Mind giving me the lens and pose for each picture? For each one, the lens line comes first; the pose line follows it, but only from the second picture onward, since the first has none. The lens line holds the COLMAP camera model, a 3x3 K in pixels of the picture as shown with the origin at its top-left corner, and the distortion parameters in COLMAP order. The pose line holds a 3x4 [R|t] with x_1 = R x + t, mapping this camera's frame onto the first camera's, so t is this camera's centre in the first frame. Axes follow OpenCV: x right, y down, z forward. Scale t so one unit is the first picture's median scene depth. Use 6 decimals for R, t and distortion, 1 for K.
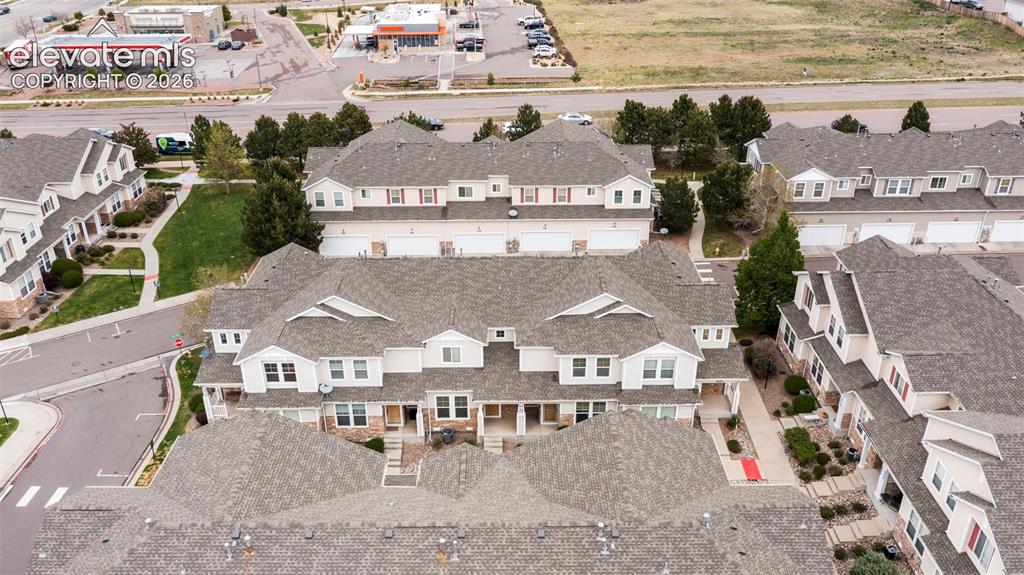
lens RADIAL K [[811.1, 0, 512.0], [0, 811.1, 287.5], [0, 0, 1]] dist [-0.008688, -0.000756]
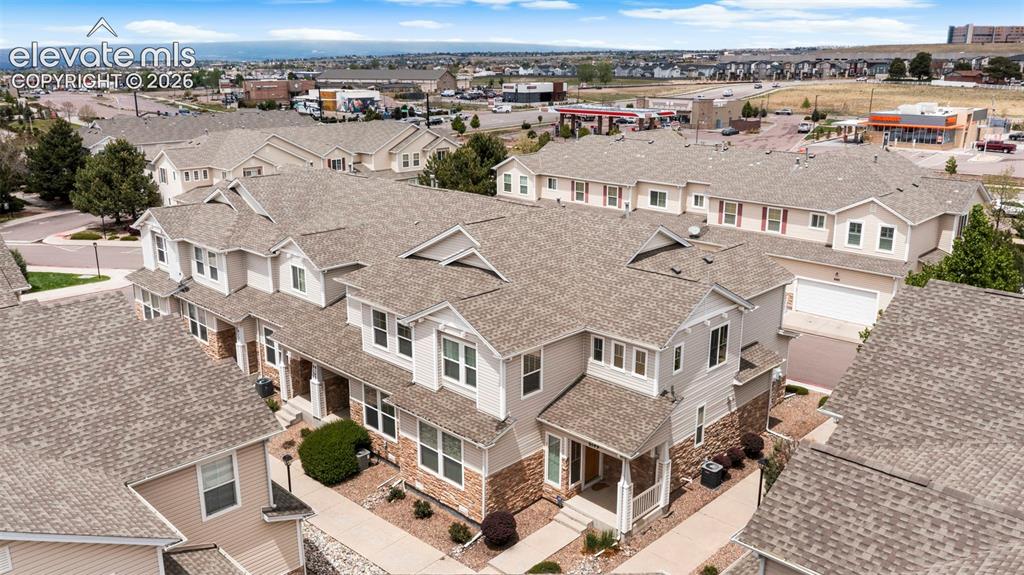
lens RADIAL K [[811.1, 0, 512.0], [0, 811.1, 287.5], [0, 0, 1]] dist [-0.008688, -0.000756]
pose [[0.707232, 0.197992, -0.678691, 0.374678], [-0.327234, 0.942635, -0.066004, 0.051727], [0.626690, 0.268771, 0.731452, 0.406562]]
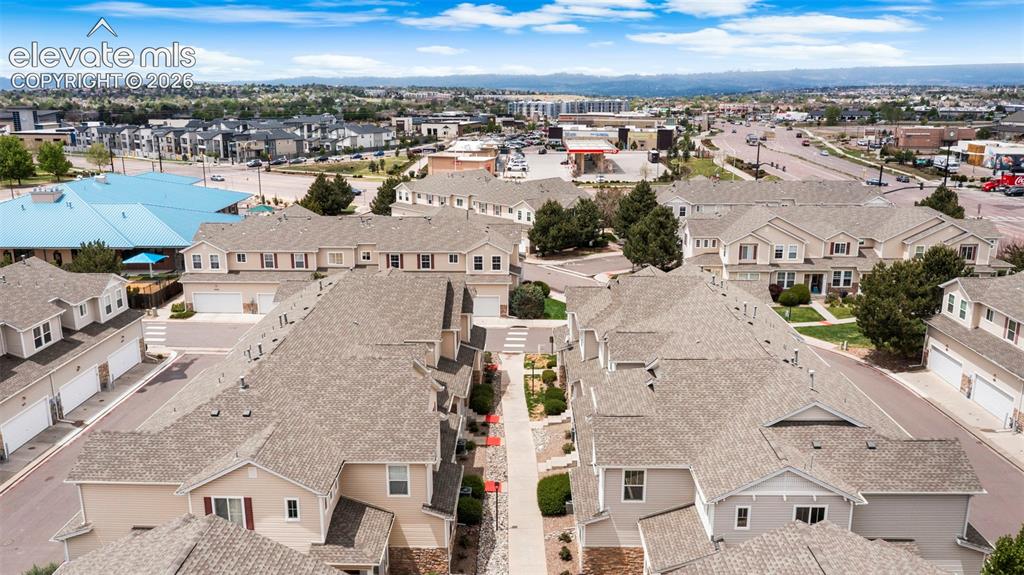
lens RADIAL K [[811.1, 0, 512.0], [0, 811.1, 287.5], [0, 0, 1]] dist [-0.008688, -0.000756]
pose [[-0.026896, 0.250641, -0.967706, 0.570558], [-0.455252, 0.858769, 0.235079, -0.113668], [0.889956, 0.446873, 0.091008, 0.524734]]
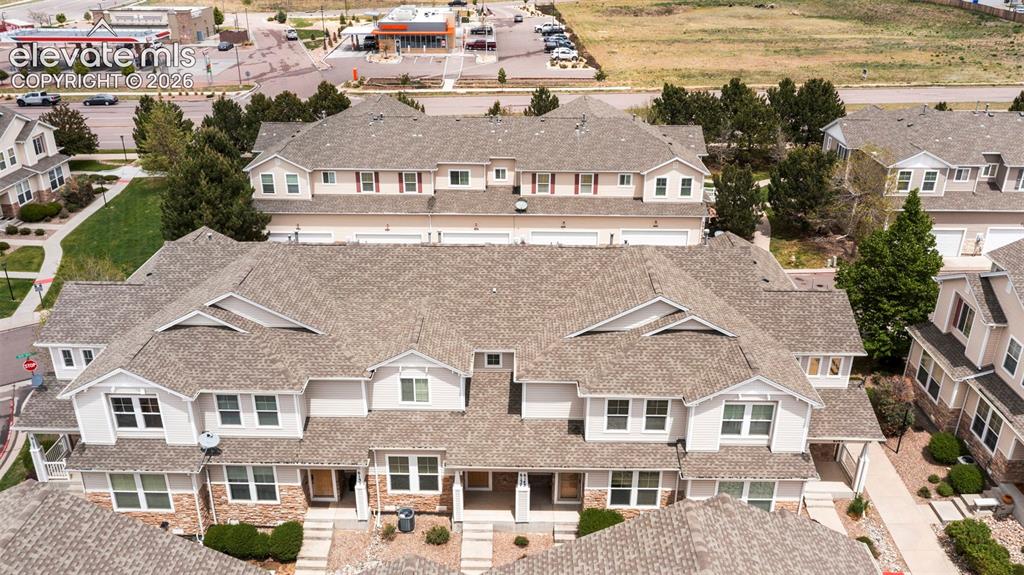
lens RADIAL K [[811.1, 0, 512.0], [0, 811.1, 287.5], [0, 0, 1]] dist [-0.008688, -0.000756]
pose [[0.999669, 0.018060, -0.018305, 0.007857], [-0.018967, 0.998535, -0.050684, 0.022982], [0.017363, 0.051015, 0.998547, 0.250360]]
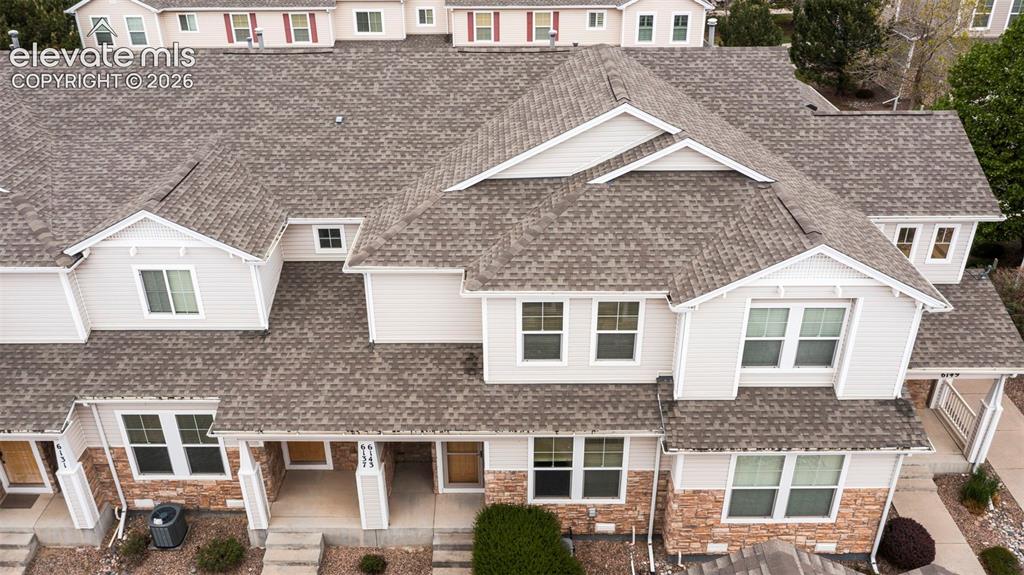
lens RADIAL K [[811.1, 0, 512.0], [0, 811.1, 287.5], [0, 0, 1]] dist [-0.008688, -0.000756]
pose [[0.999880, 0.006100, -0.014269, 0.050381], [-0.005692, 0.999578, 0.028471, 0.048190], [0.014437, -0.028386, 0.999493, 0.453403]]
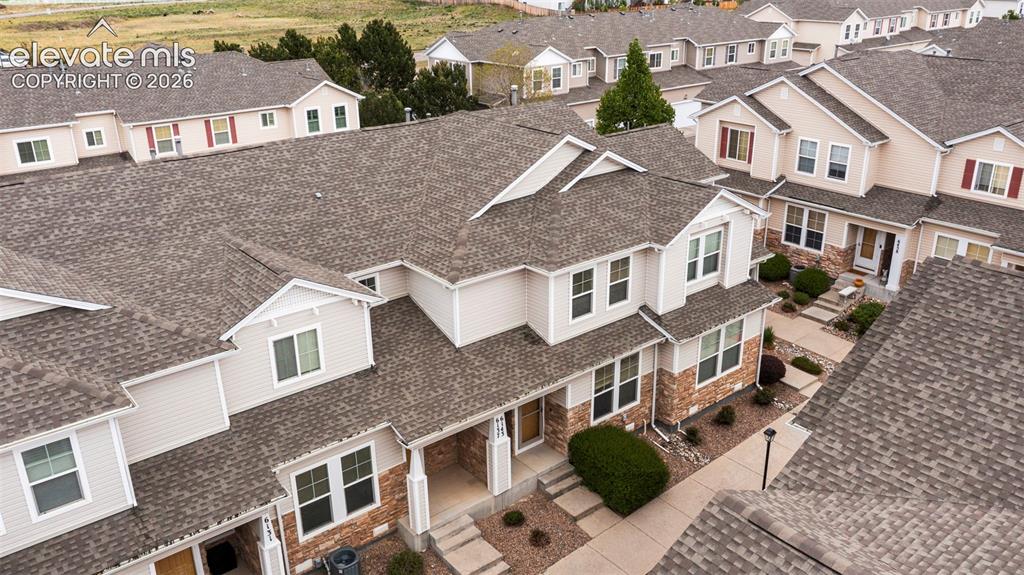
lens RADIAL K [[811.1, 0, 512.0], [0, 811.1, 287.5], [0, 0, 1]] dist [-0.008688, -0.000756]
pose [[0.781699, -0.238735, 0.576153, -0.139895], [0.292791, 0.956176, -0.001043, 0.056311], [-0.550655, 0.169508, 0.817341, 0.434149]]
